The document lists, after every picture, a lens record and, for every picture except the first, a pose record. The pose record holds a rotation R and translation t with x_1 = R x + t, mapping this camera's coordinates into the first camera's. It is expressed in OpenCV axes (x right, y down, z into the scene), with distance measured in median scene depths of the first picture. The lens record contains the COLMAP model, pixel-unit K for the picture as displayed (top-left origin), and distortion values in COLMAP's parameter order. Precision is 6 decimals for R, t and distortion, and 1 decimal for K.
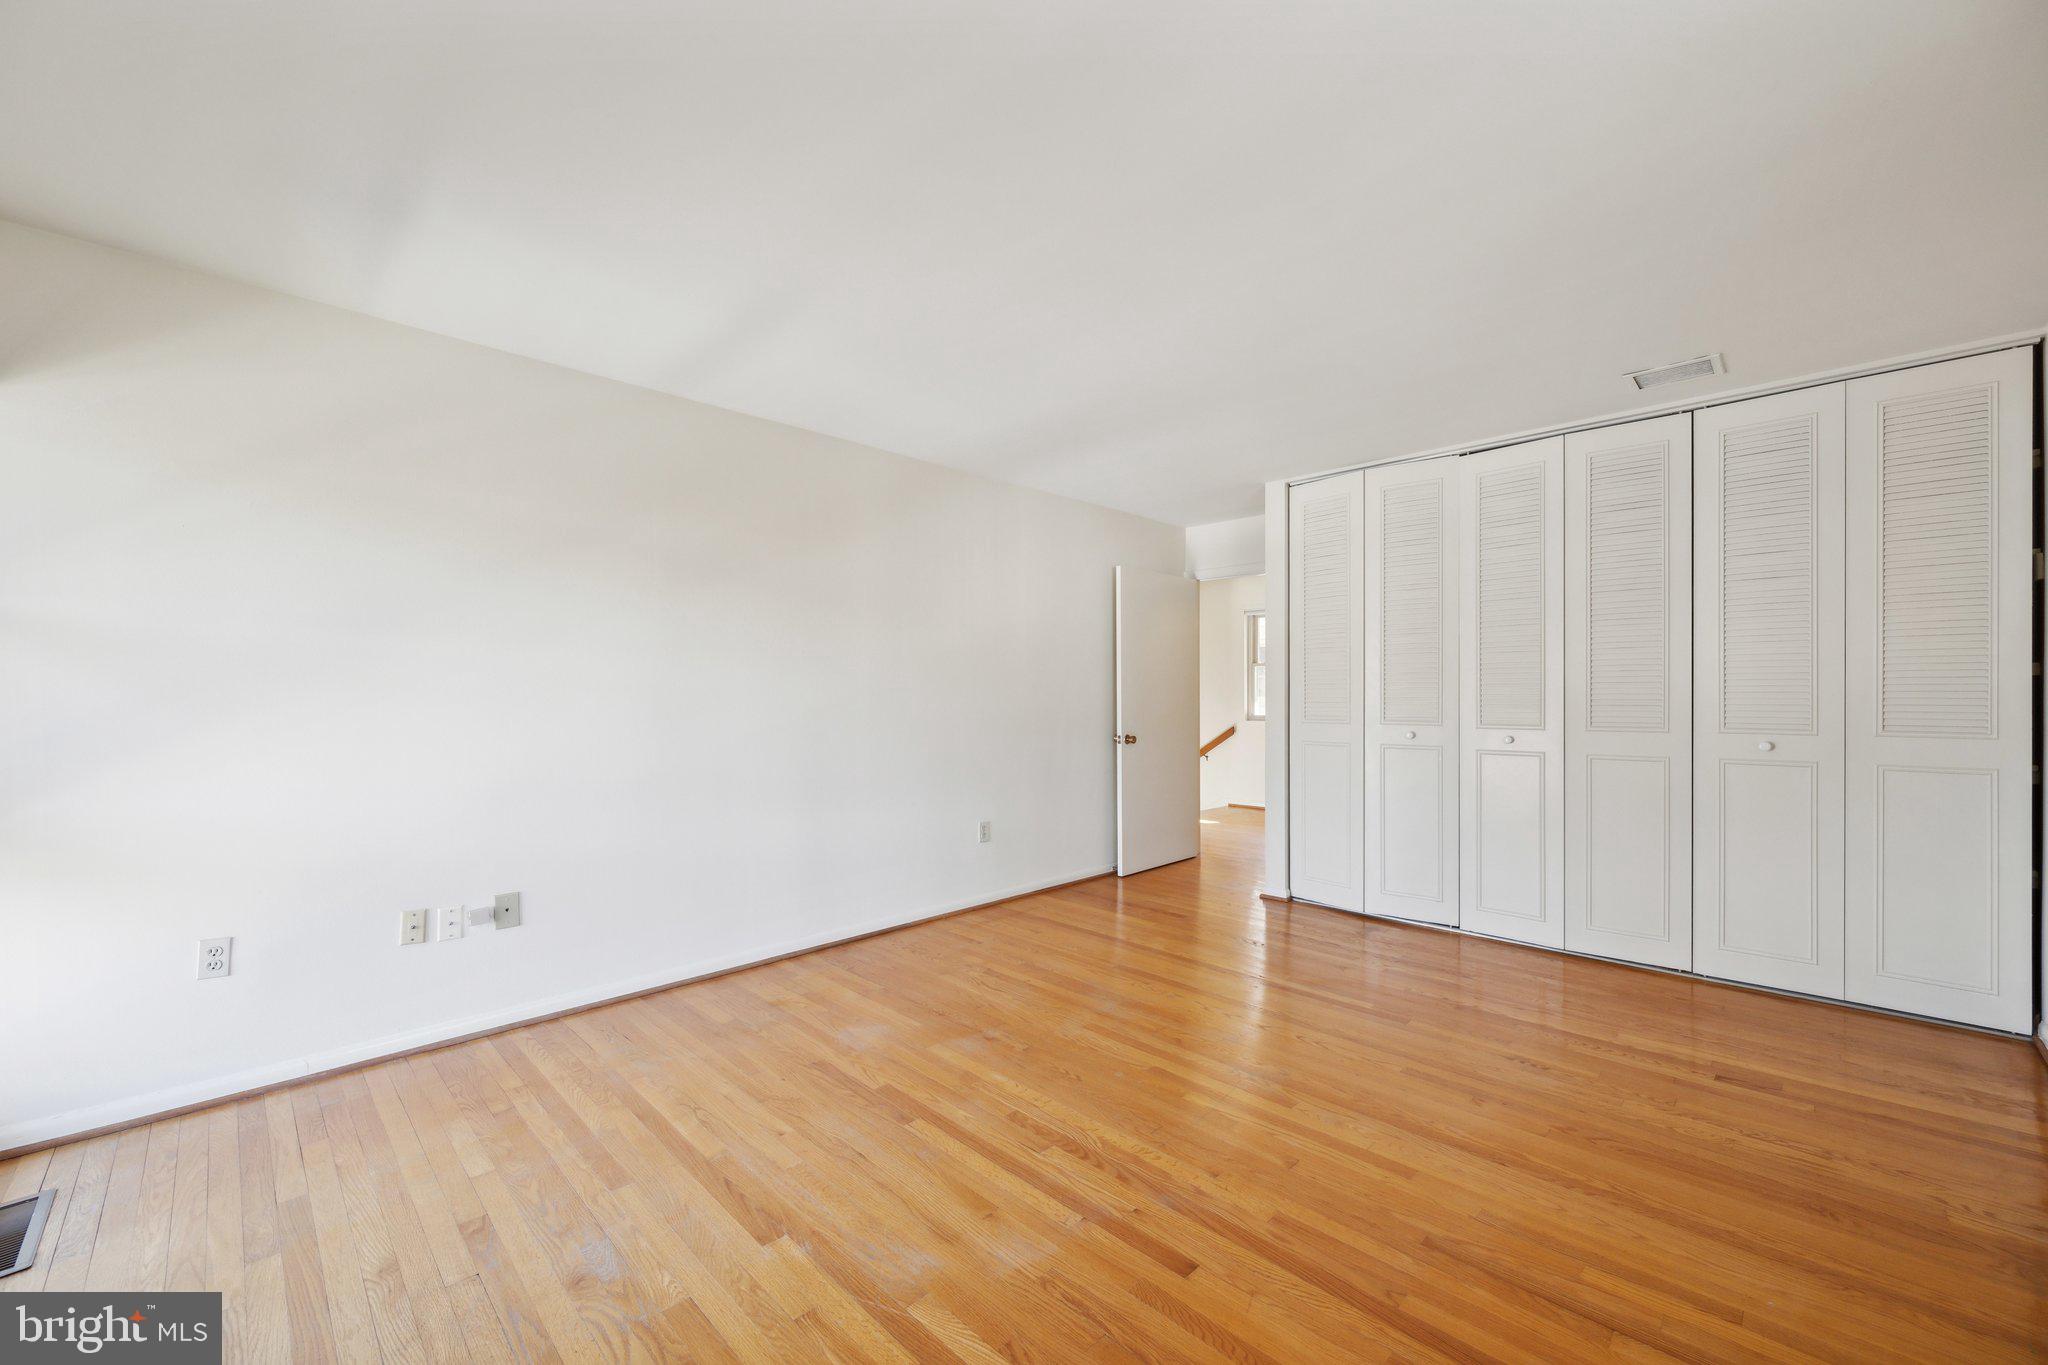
lens RADIAL K [[804.7, 0, 1030.4], [0, 804.7, 696.1], [0, 0, 1]] dist [-0.000471, 0.000065]
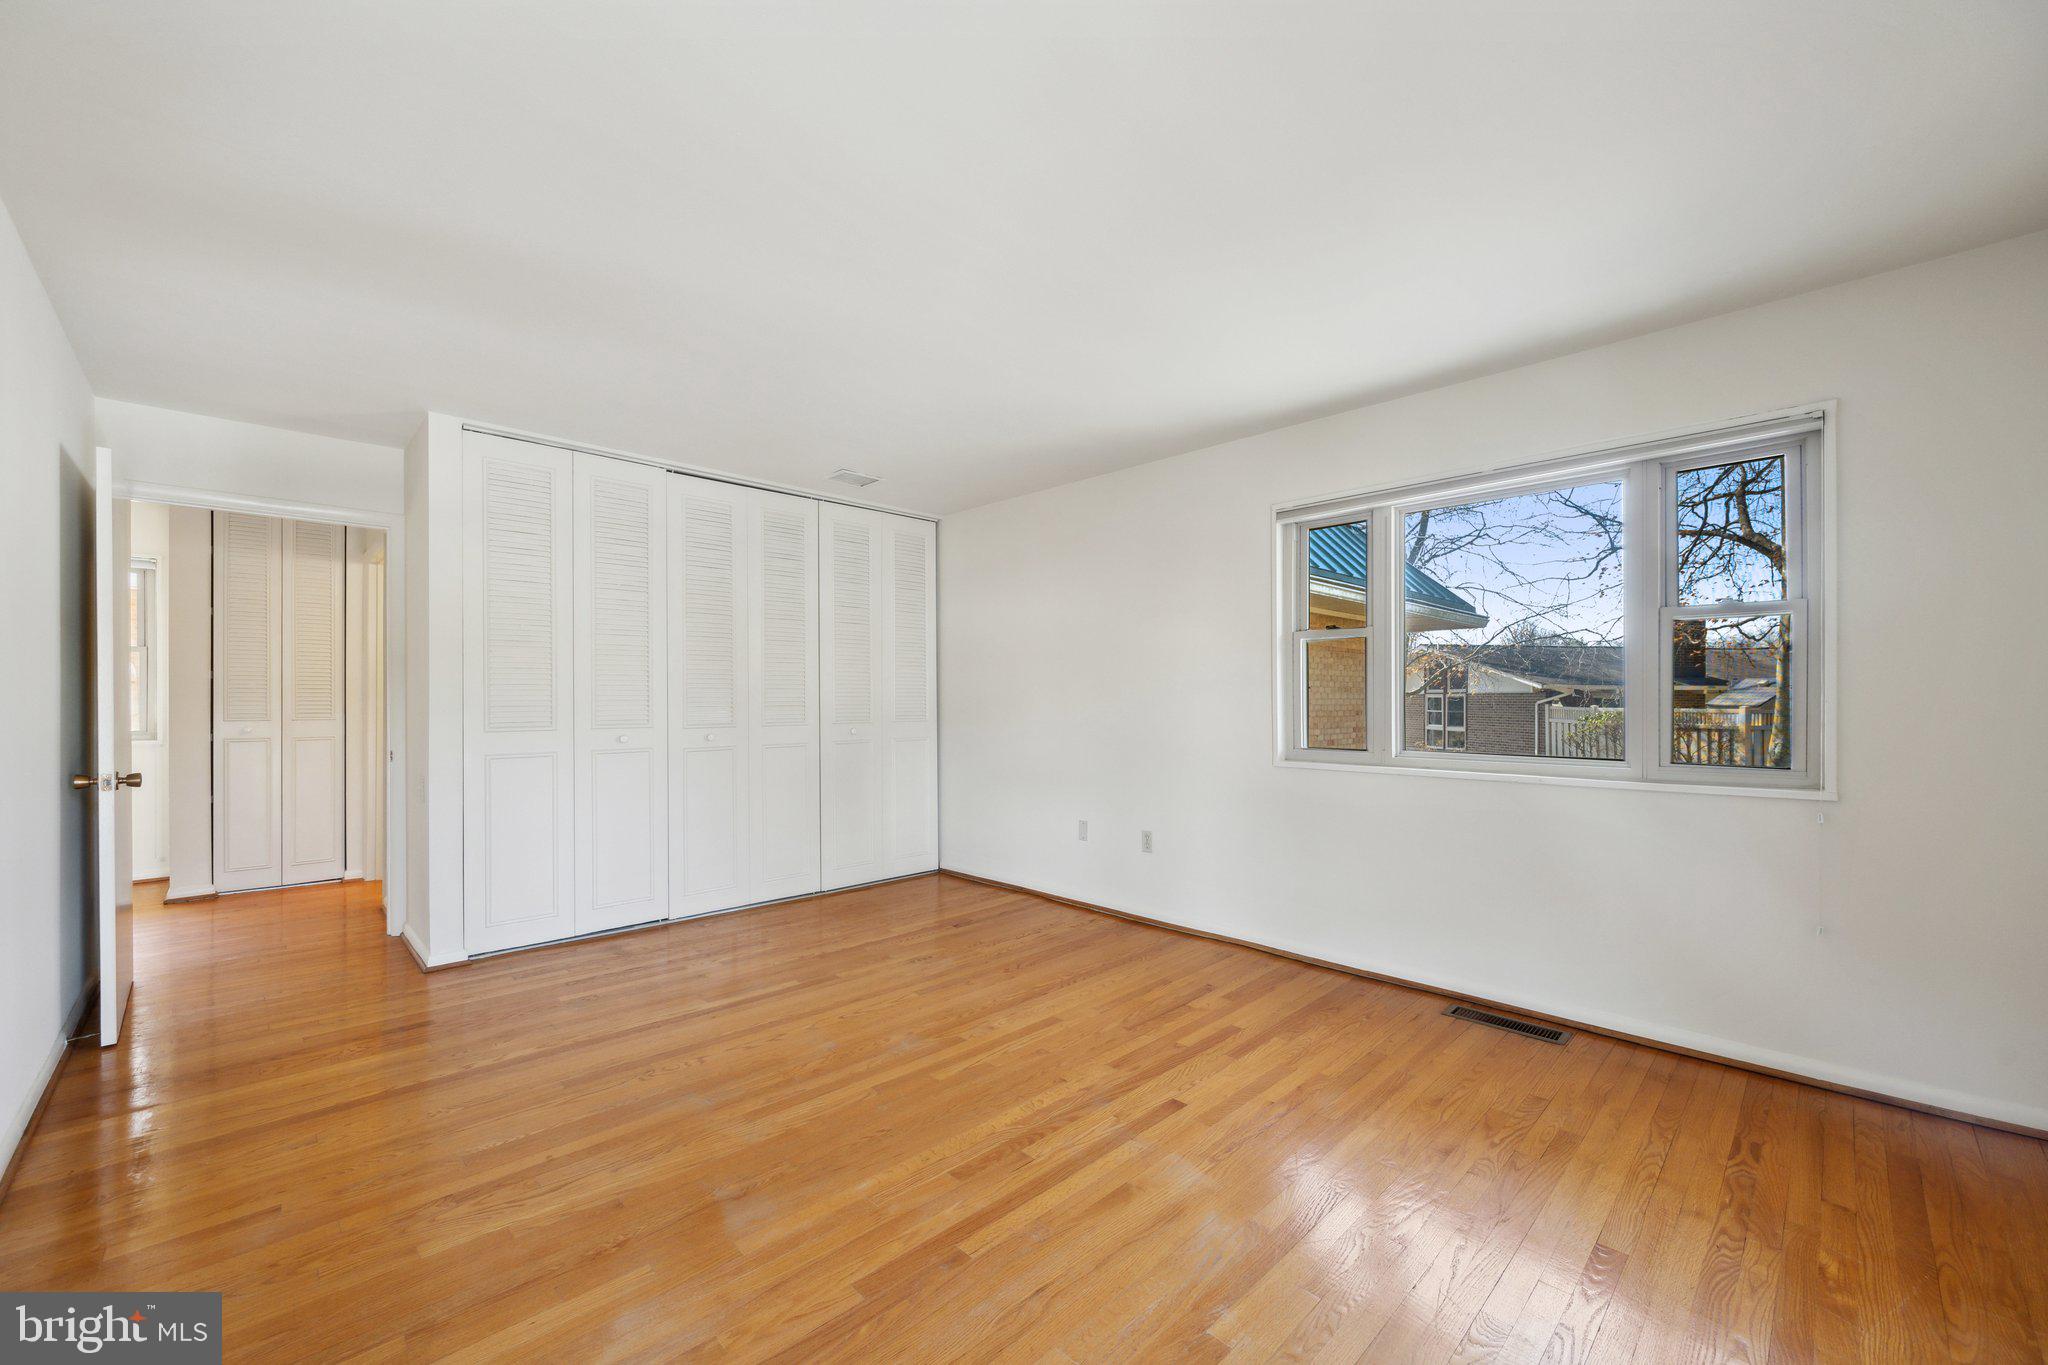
lens RADIAL K [[804.7, 0, 1016.7], [0, 804.7, 686.8], [0, 0, 1]] dist [-0.000471, 0.000065]
pose [[0.026711, 0.015061, 0.999530, -0.805094], [0.001427, 0.999885, -0.015104, 0.002244], [-0.999642, 0.001830, 0.026687, 0.812091]]
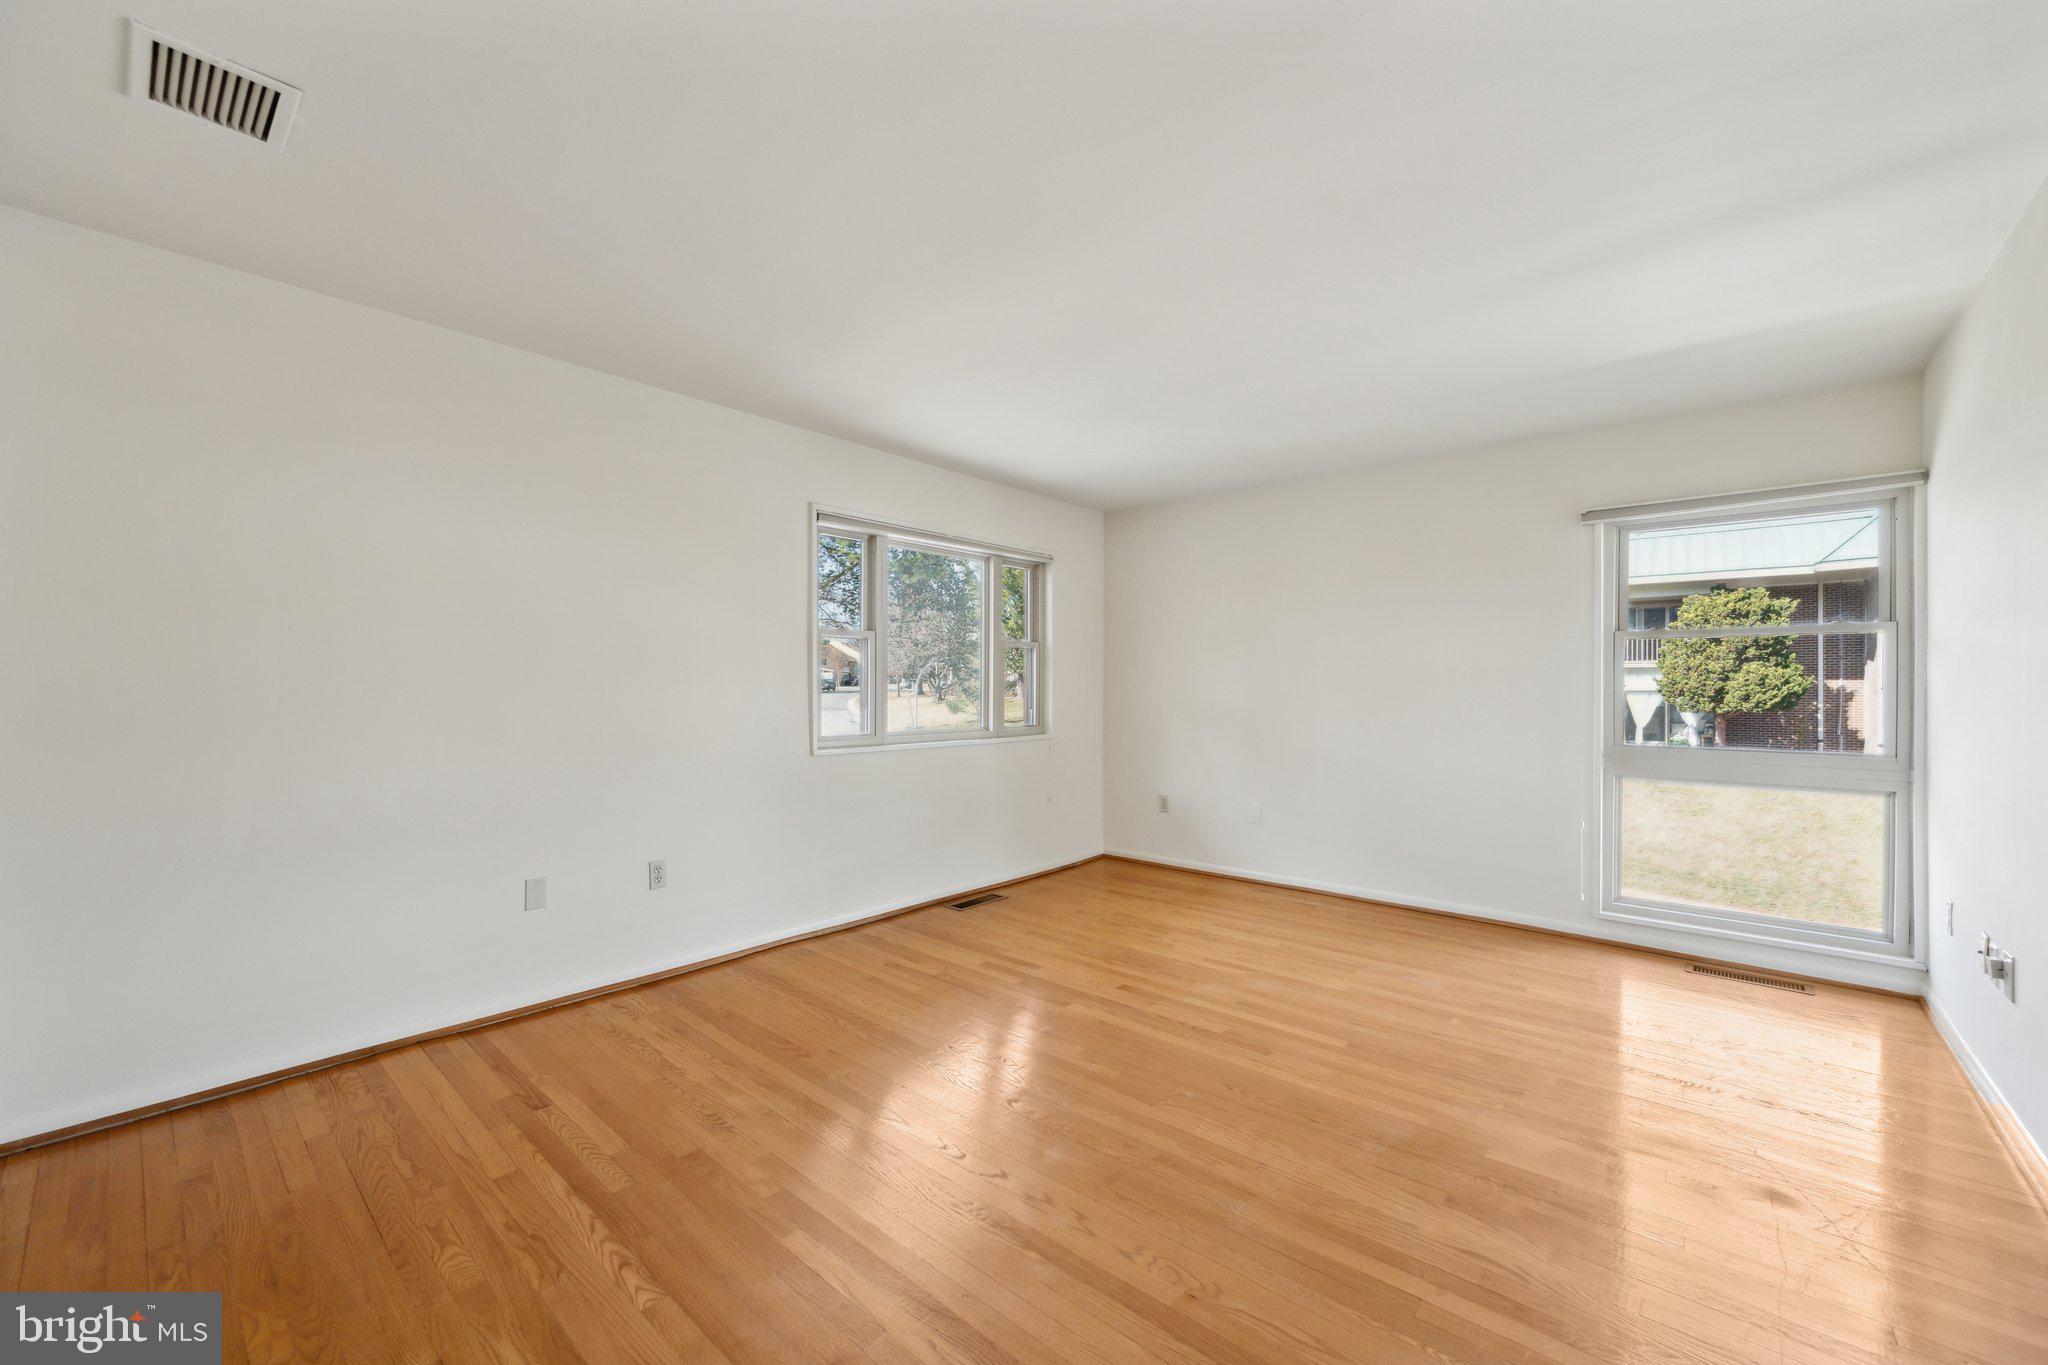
lens RADIAL K [[804.7, 0, 1014.4], [0, 804.7, 688.4], [0, 0, 1]] dist [-0.000471, 0.000065]
pose [[-0.999149, 0.000853, -0.041241, 0.348633], [0.000692, 0.999992, 0.003900, -0.008854], [0.041244, 0.003868, -0.999142, 1.908903]]
